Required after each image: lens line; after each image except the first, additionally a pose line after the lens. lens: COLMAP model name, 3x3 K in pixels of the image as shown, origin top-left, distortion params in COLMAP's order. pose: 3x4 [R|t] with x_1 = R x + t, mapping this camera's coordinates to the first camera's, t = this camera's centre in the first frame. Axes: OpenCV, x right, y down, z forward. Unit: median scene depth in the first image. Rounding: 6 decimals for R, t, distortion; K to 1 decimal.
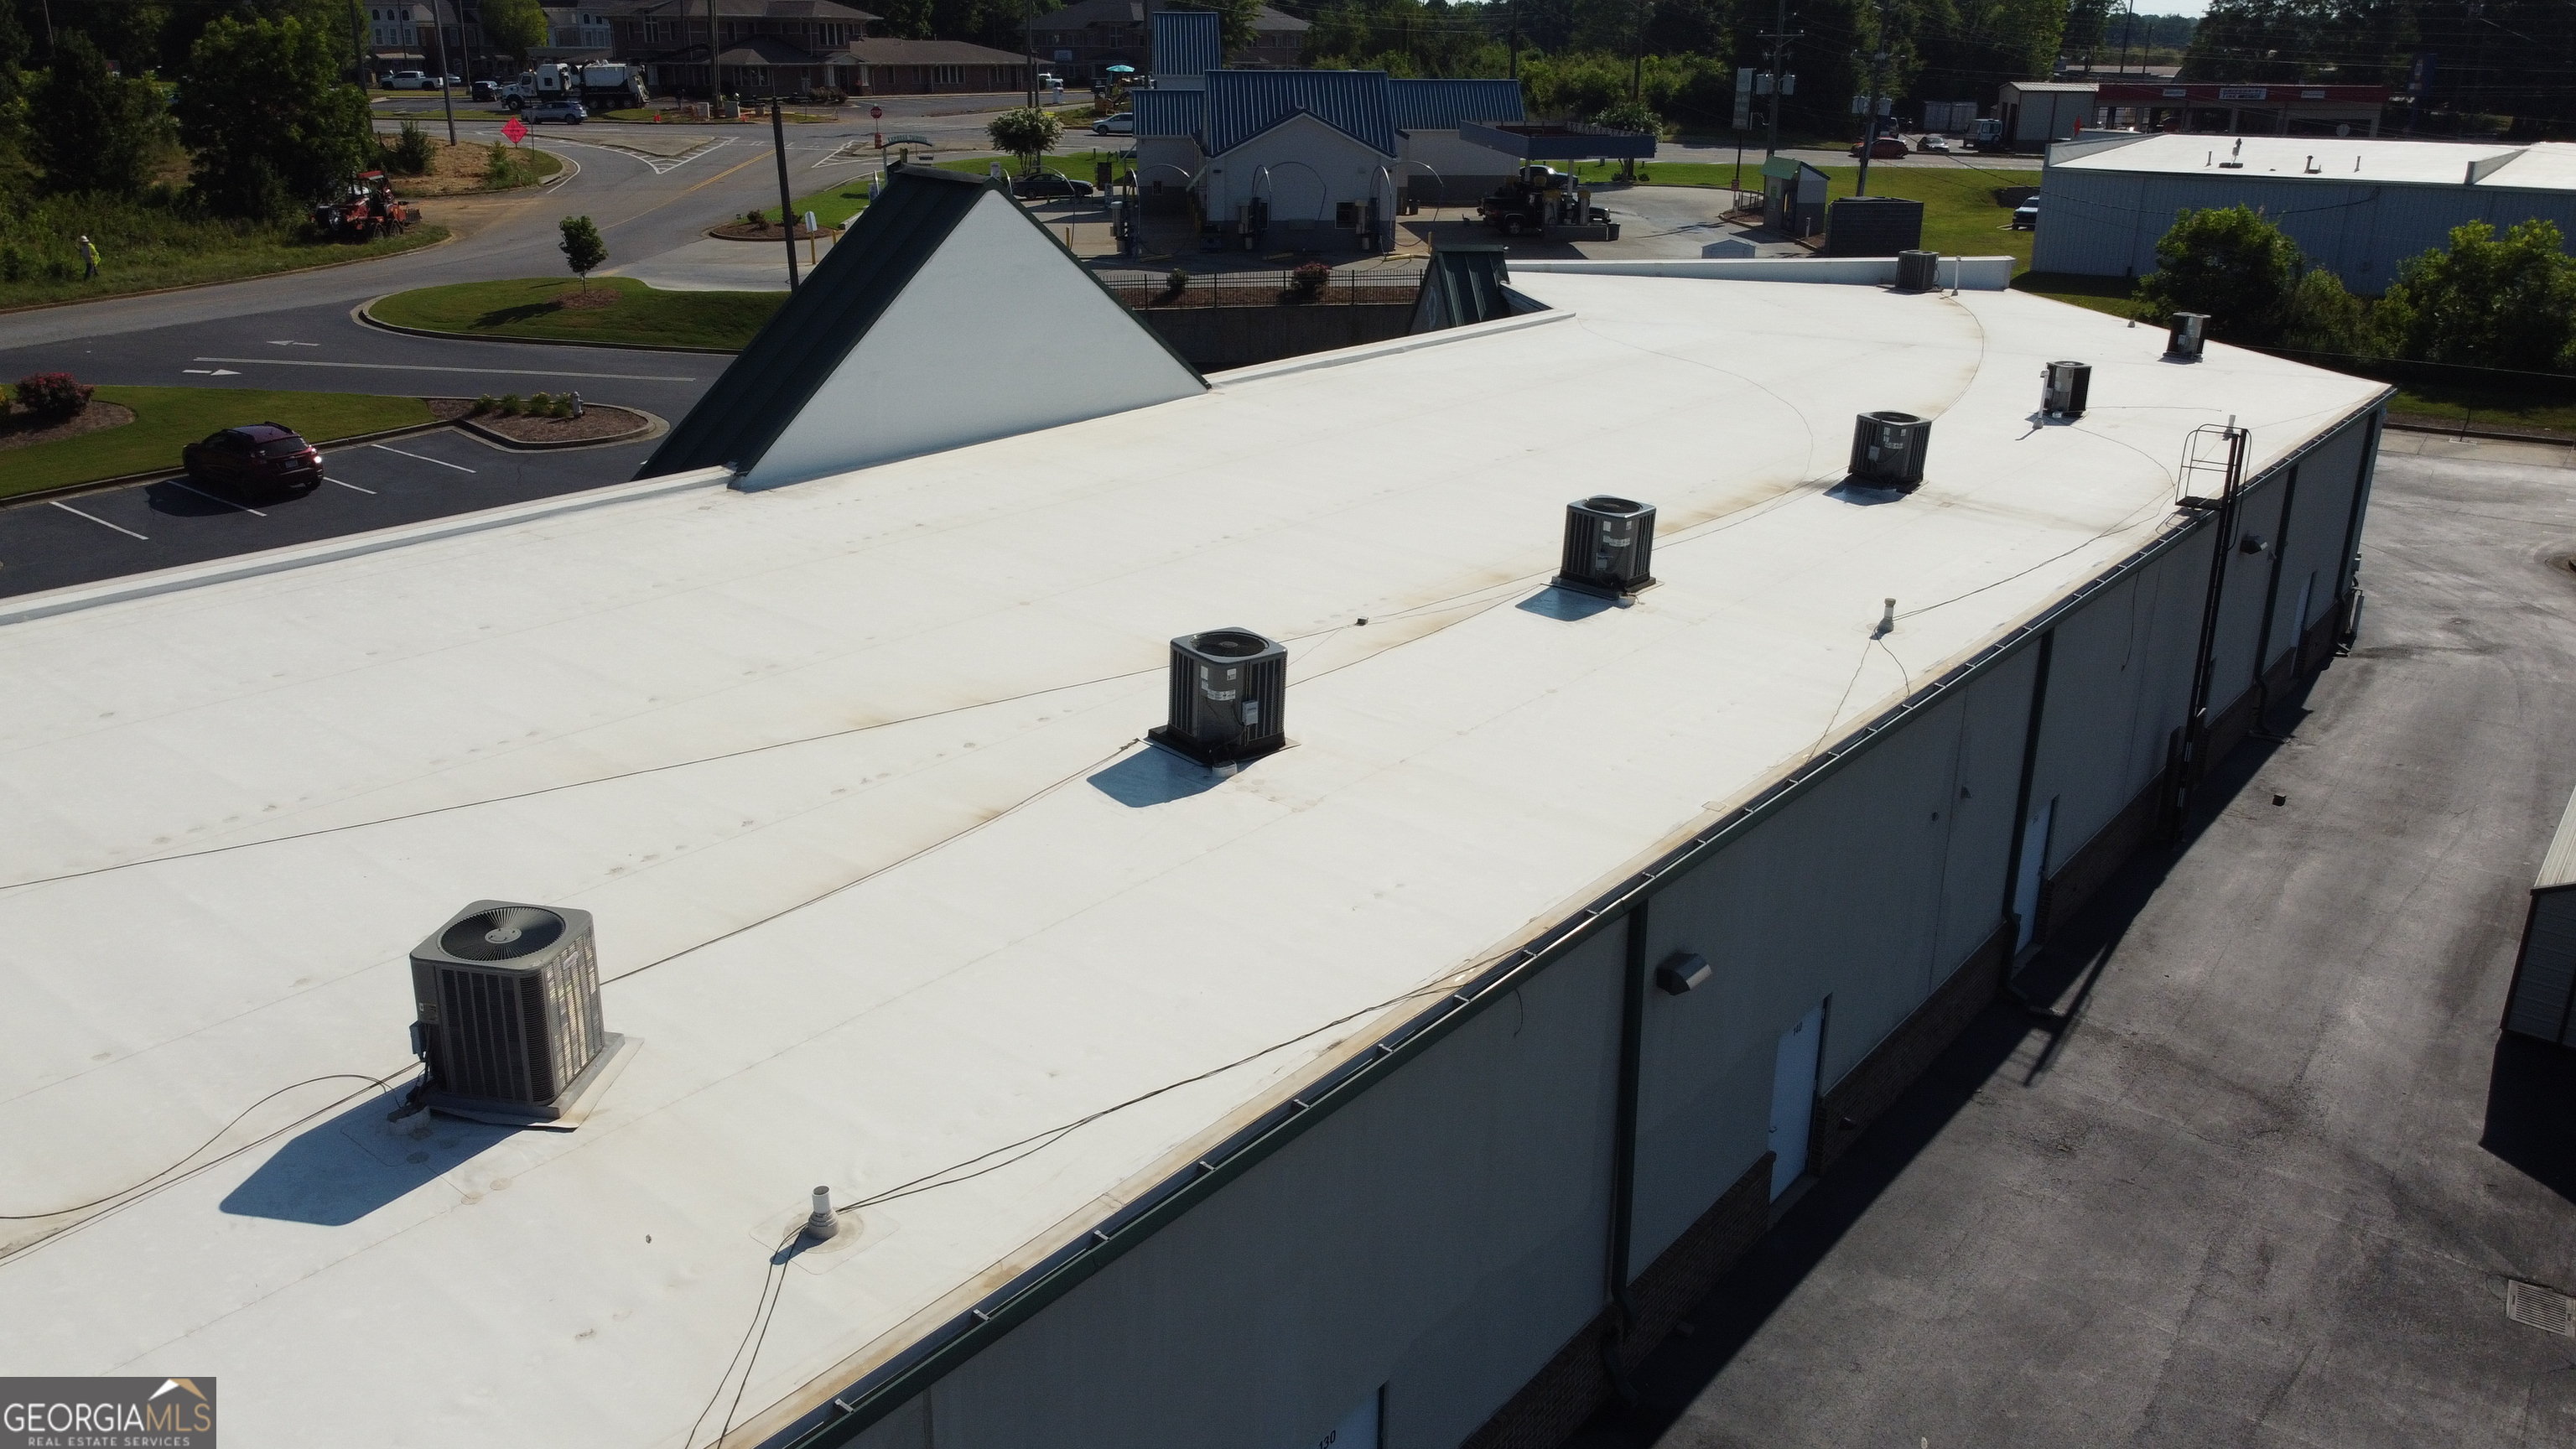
lens RADIAL K [[1951.8, 0, 1282.9], [0, 1951.8, 715.3], [0, 0, 1]] dist [0.003014, -0.004974]
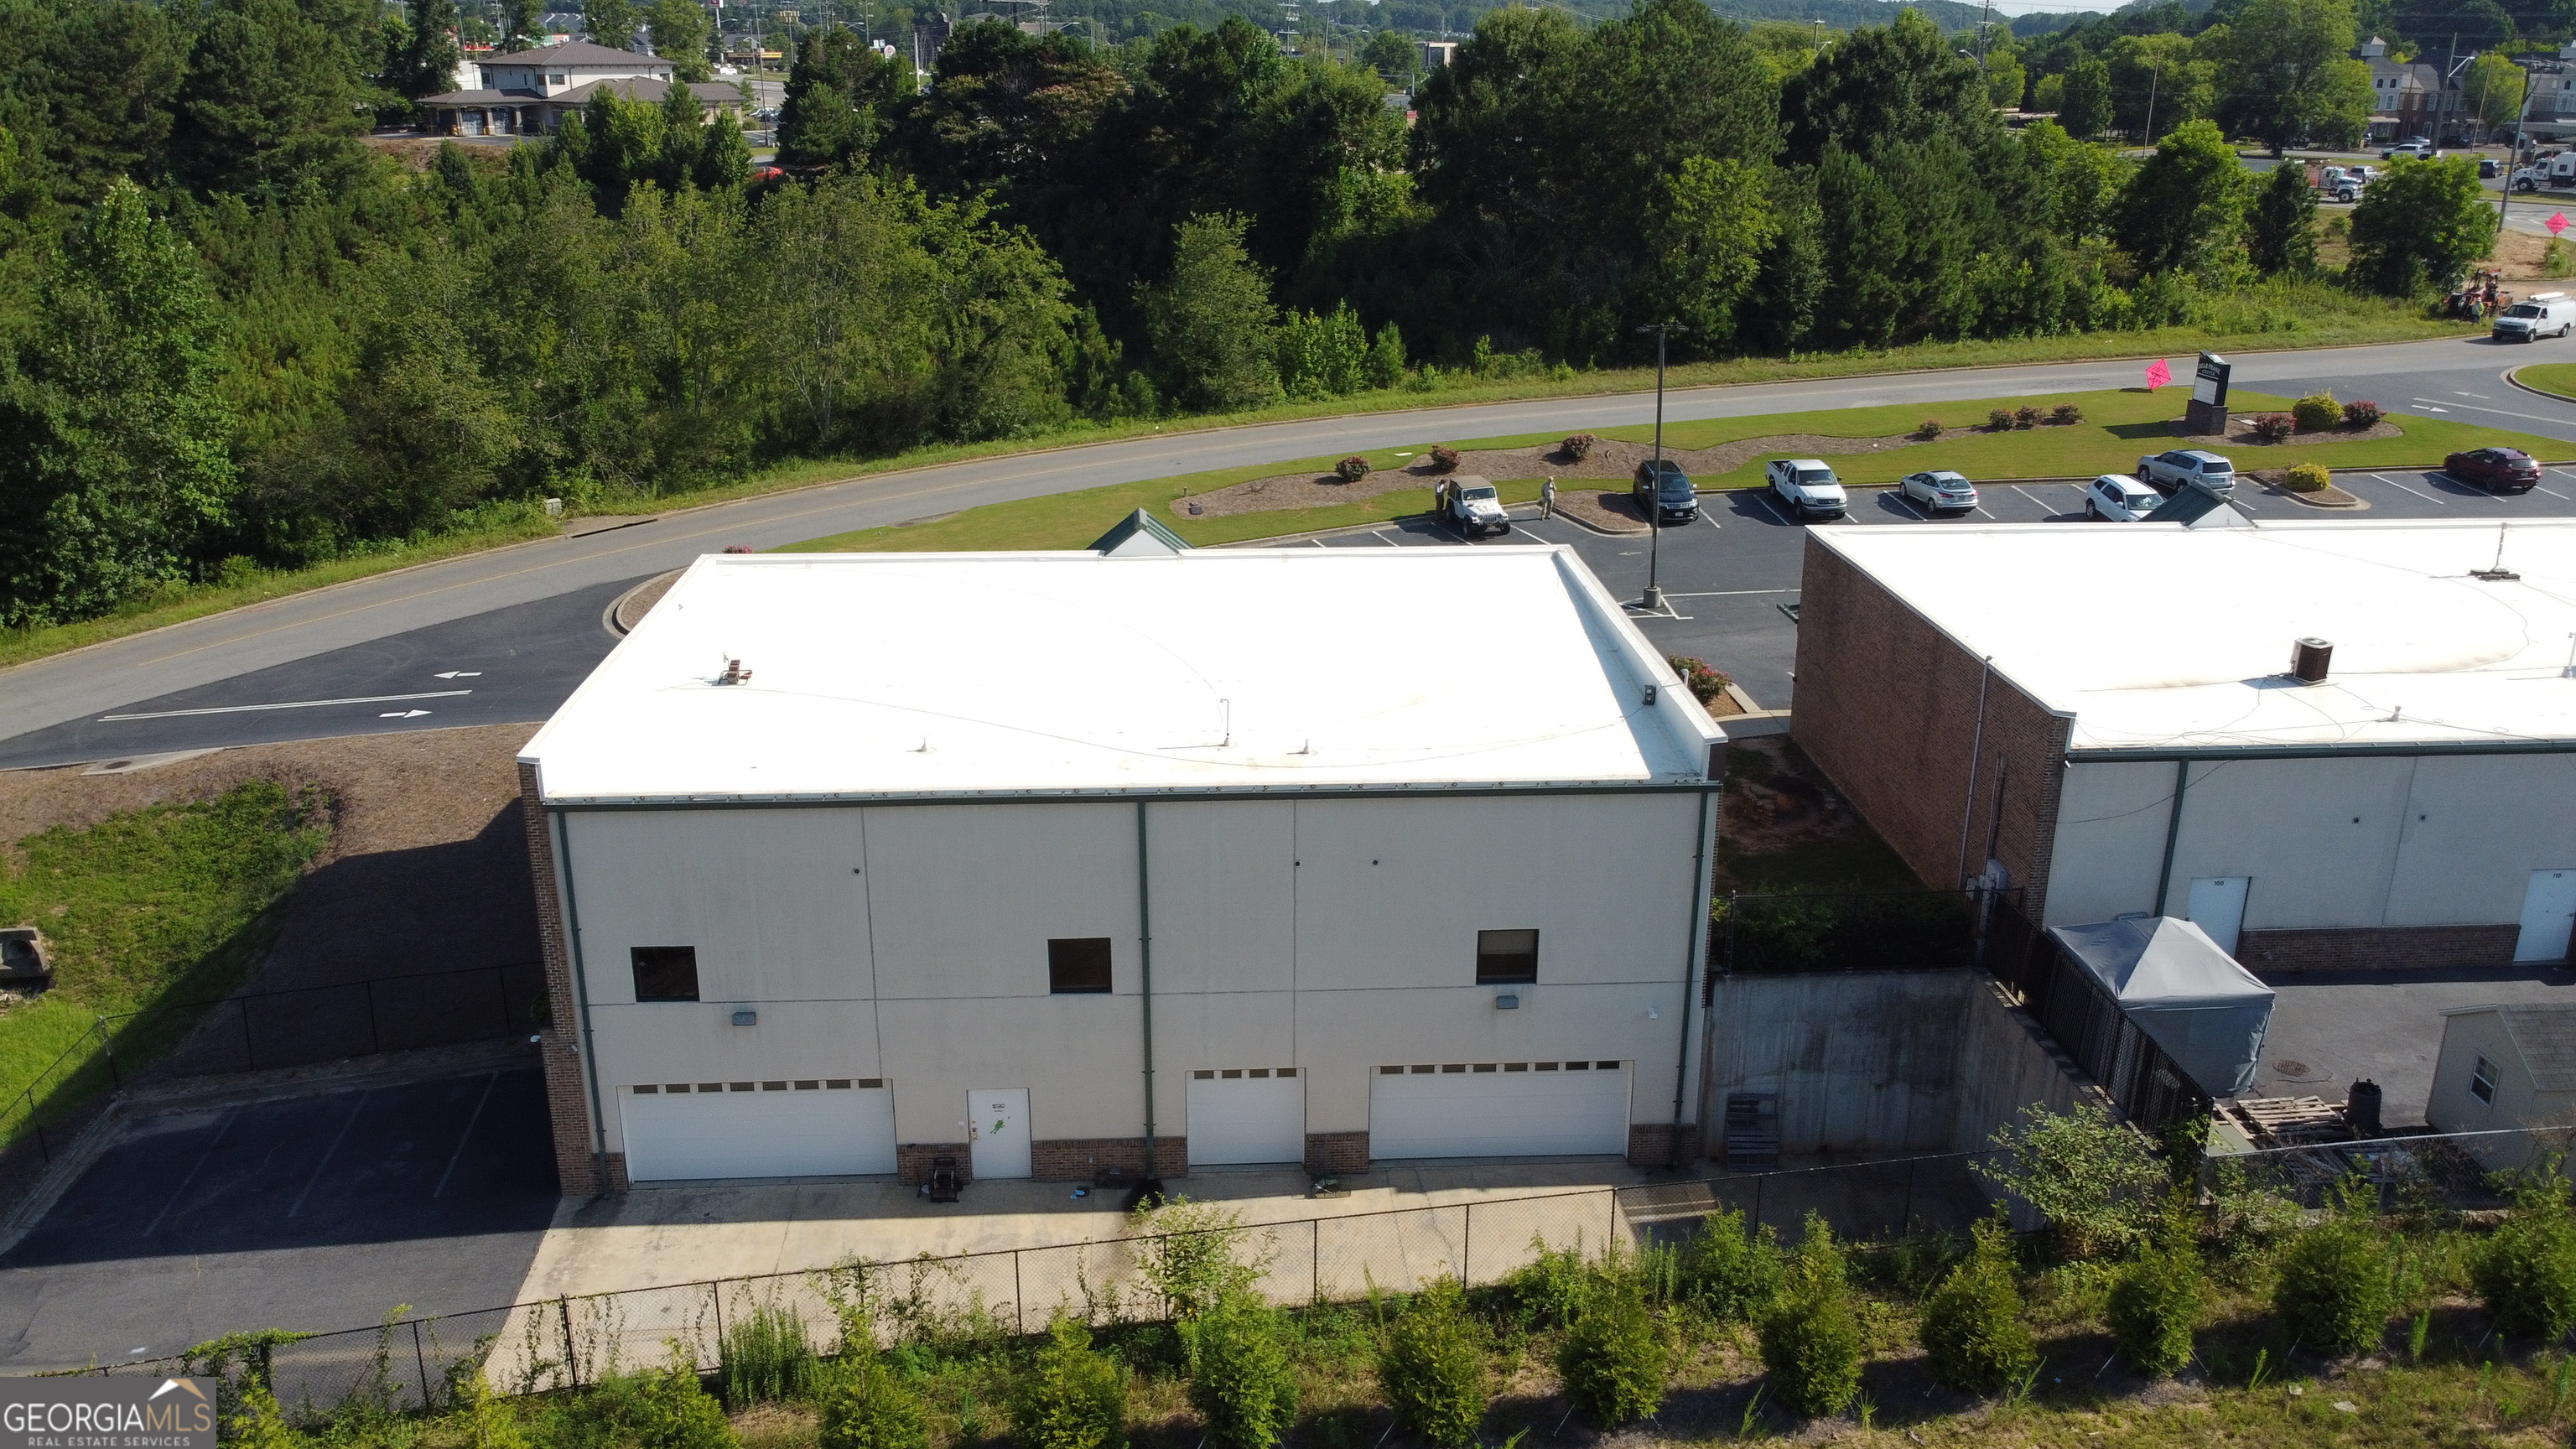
lens RADIAL K [[1951.8, 0, 1282.9], [0, 1951.8, 715.3], [0, 0, 1]] dist [0.003014, -0.004974]
pose [[0.667926, 0.238131, -0.705102, 0.016596], [-0.239177, 0.965852, 0.099626, 0.100063], [0.704748, 0.102101, 0.702072, -0.573509]]
